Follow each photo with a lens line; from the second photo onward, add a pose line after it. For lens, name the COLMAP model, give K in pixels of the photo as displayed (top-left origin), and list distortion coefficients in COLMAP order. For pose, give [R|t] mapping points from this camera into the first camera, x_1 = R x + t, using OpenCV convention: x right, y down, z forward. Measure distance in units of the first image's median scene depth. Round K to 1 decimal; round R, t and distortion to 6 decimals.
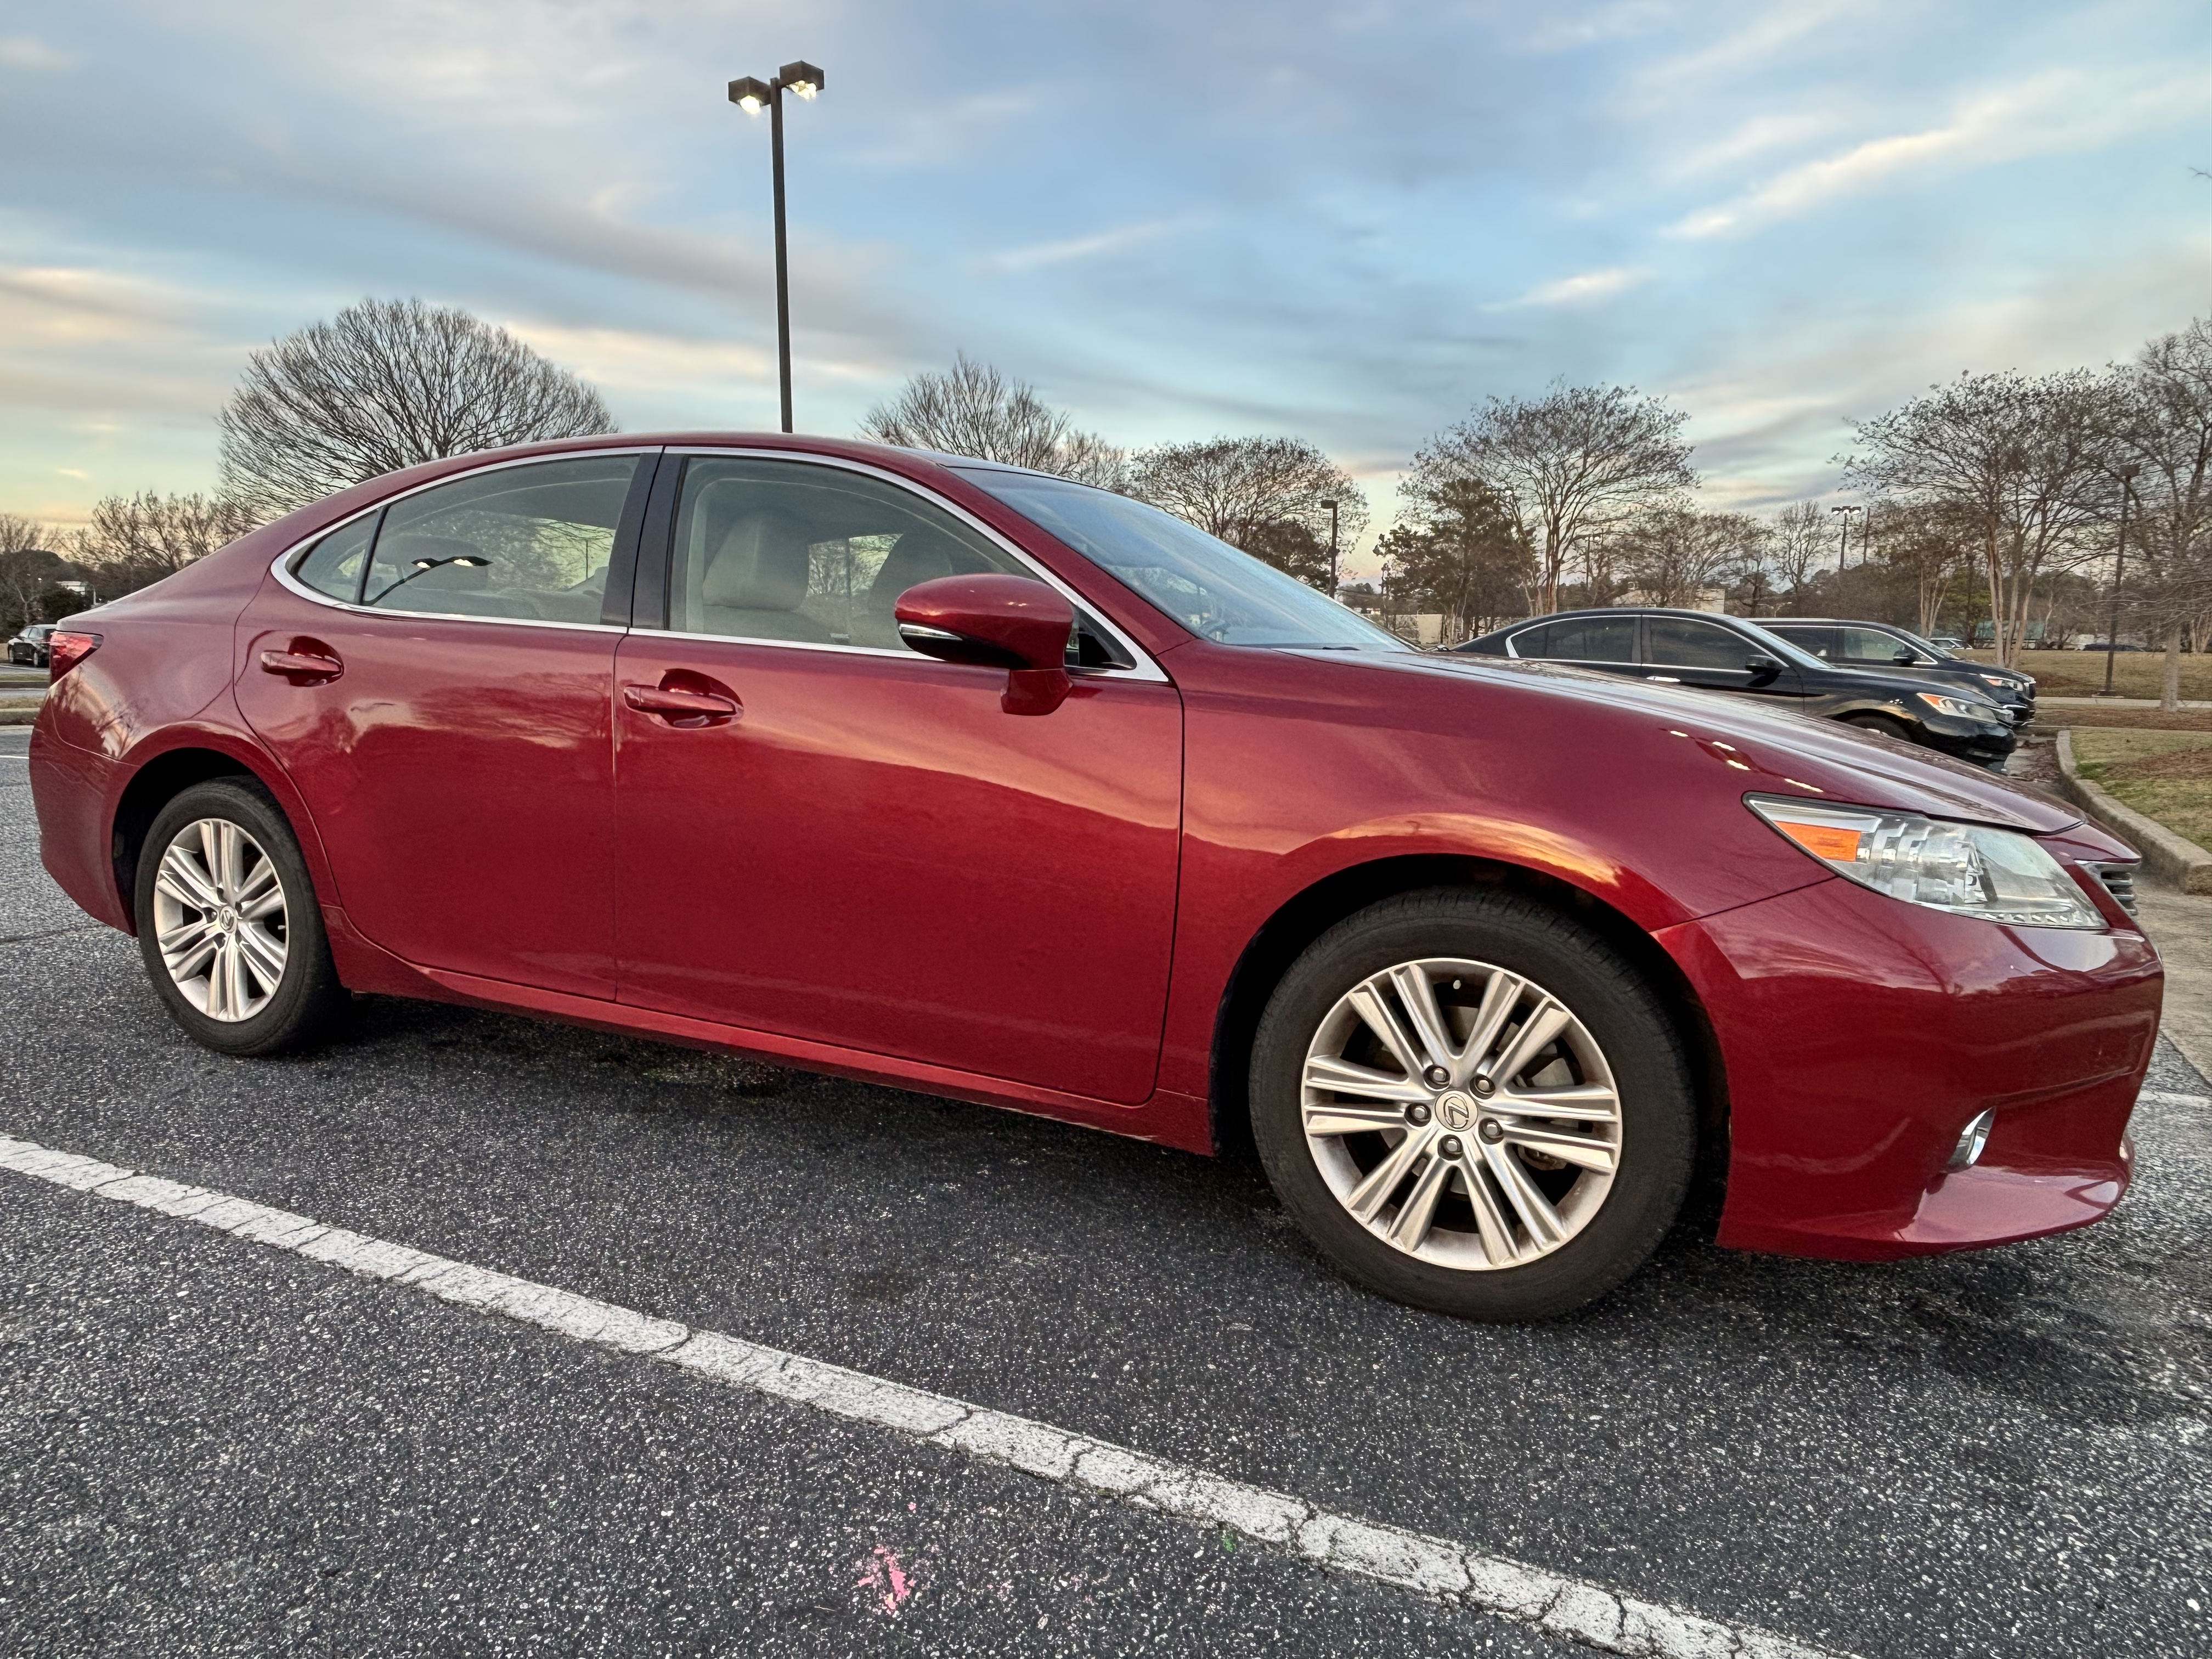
lens RADIAL K [[1427.4, 0, 1095.5], [0, 1427.4, 823.5], [0, 0, 1]] dist [0.015110, 0.000773]
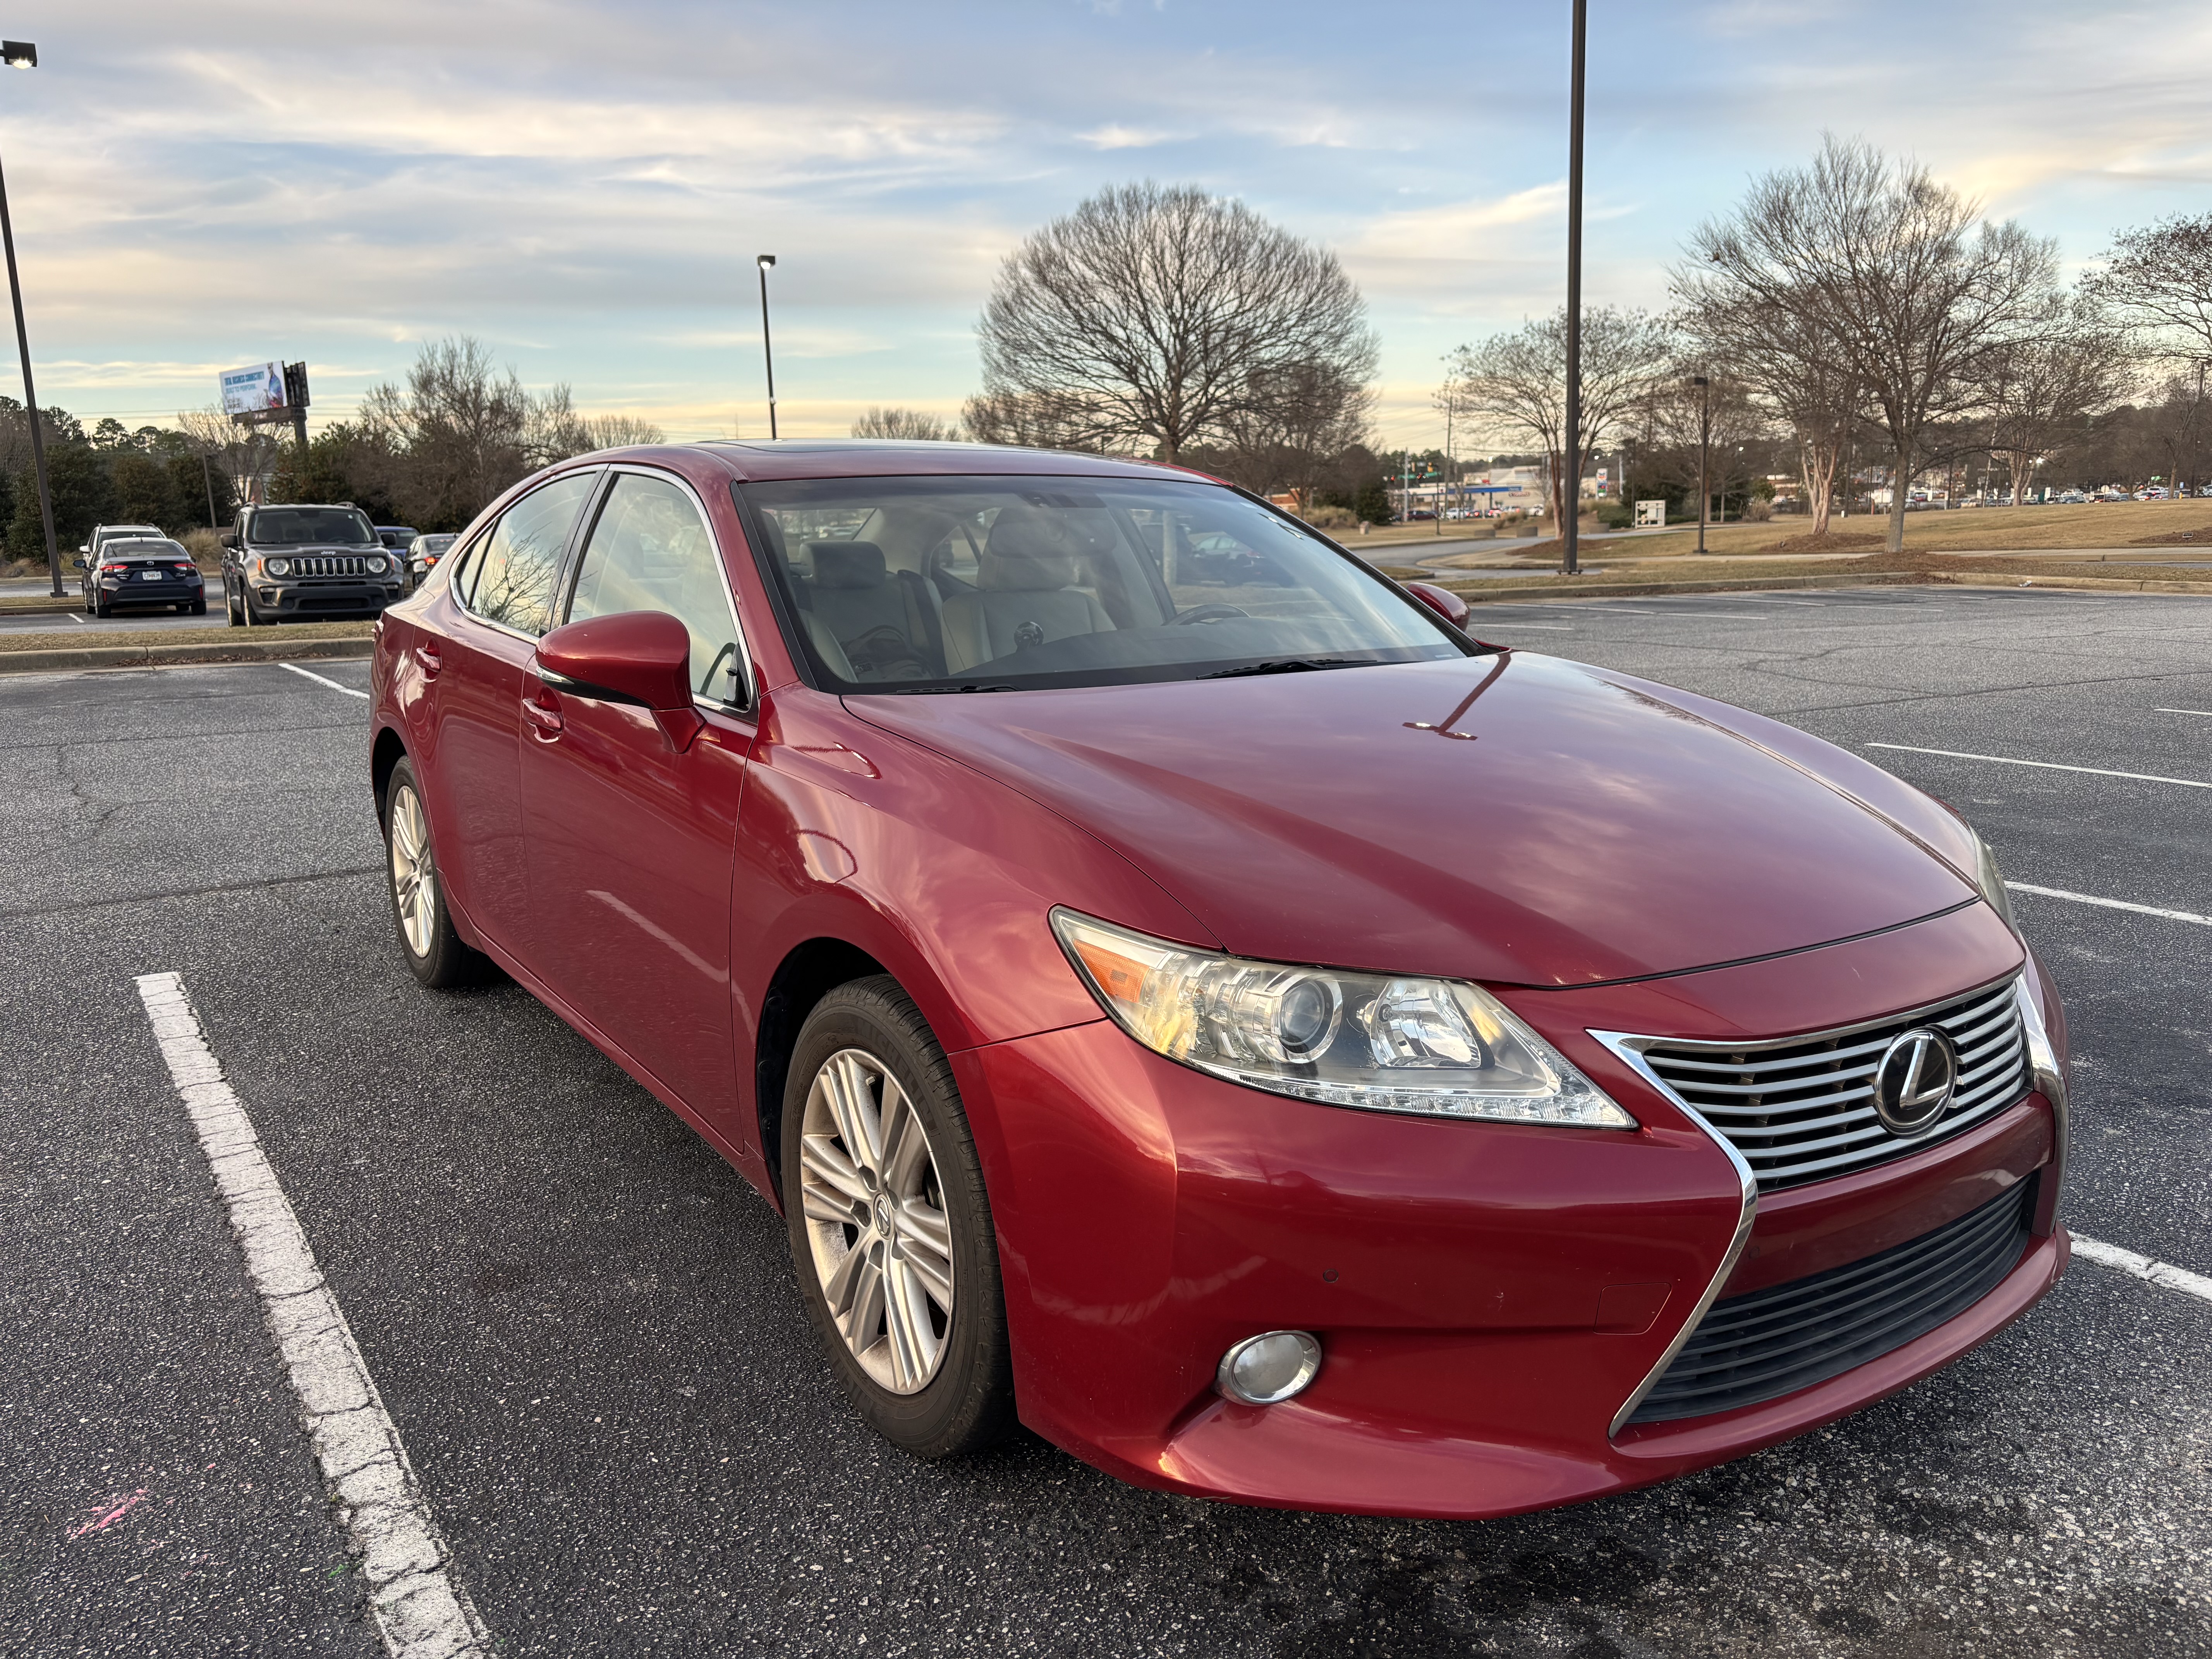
lens RADIAL K [[1661.1, 0, 1108.0], [0, 1661.1, 827.2], [0, 0, 1]] dist [0.000354, -0.008566]
pose [[0.863354, 0.058203, -0.501230, 0.862469], [-0.027606, 0.997286, 0.068256, -0.119076], [0.503842, -0.045092, 0.862618, 0.163162]]
